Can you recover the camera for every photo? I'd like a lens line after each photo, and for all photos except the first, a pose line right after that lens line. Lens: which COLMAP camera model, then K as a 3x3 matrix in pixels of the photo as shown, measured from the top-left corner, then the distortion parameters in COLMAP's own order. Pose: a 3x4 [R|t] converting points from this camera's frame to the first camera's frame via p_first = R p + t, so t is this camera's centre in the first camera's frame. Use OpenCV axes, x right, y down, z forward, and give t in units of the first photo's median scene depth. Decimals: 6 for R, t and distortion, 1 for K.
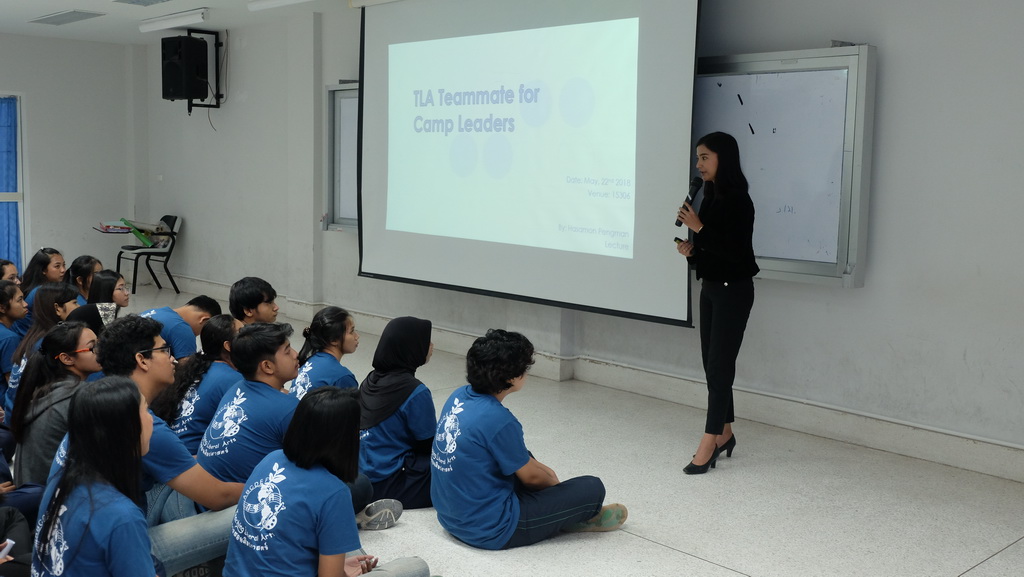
lens RADIAL K [[953.4, 0, 512.0], [0, 953.4, 288.5], [0, 0, 1]] dist [-0.024189, -0.012395]
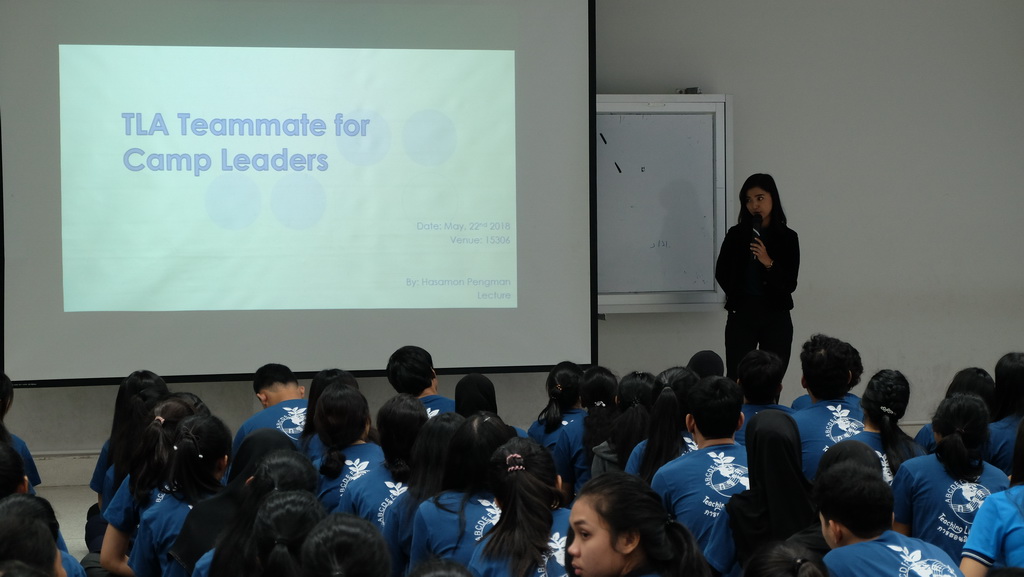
lens RADIAL K [[2134.0, 0, 512.0], [0, 2134.0, 288.5], [0, 0, 1]] dist [0.022239, -0.034800]
pose [[0.567263, -0.063768, 0.821064, -1.386139], [0.127119, 0.991829, -0.010795, -0.024823], [-0.813666, 0.110497, 0.570734, -0.153179]]
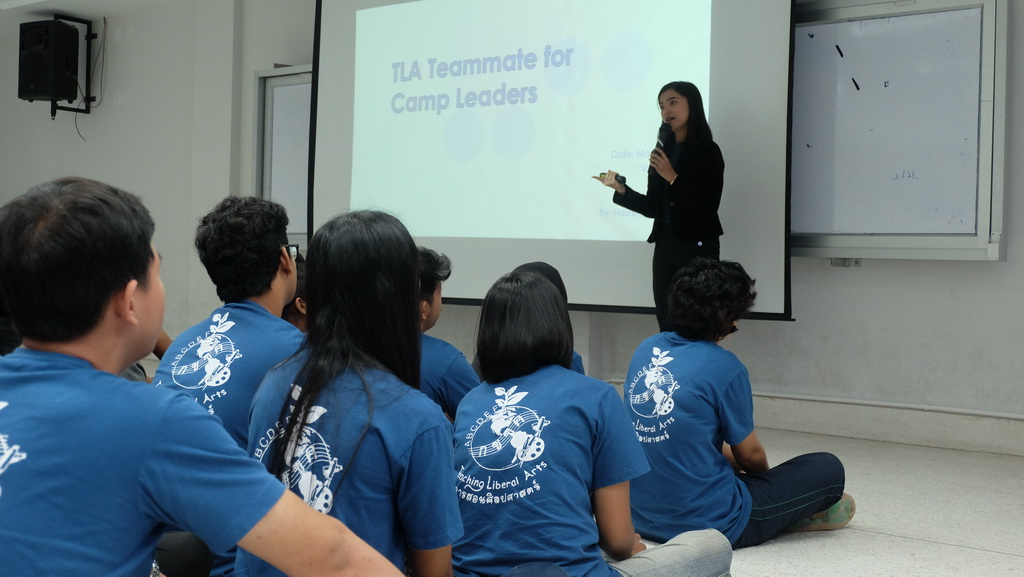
lens RADIAL K [[1055.6, 0, 481.9], [0, 1055.6, 291.5], [0, 0, 1]] dist [-0.002464, -0.008262]
pose [[0.988322, 0.002721, 0.152354, -0.181209], [0.012033, 0.995325, -0.095828, 0.085247], [-0.151902, 0.096543, 0.983669, 0.117539]]
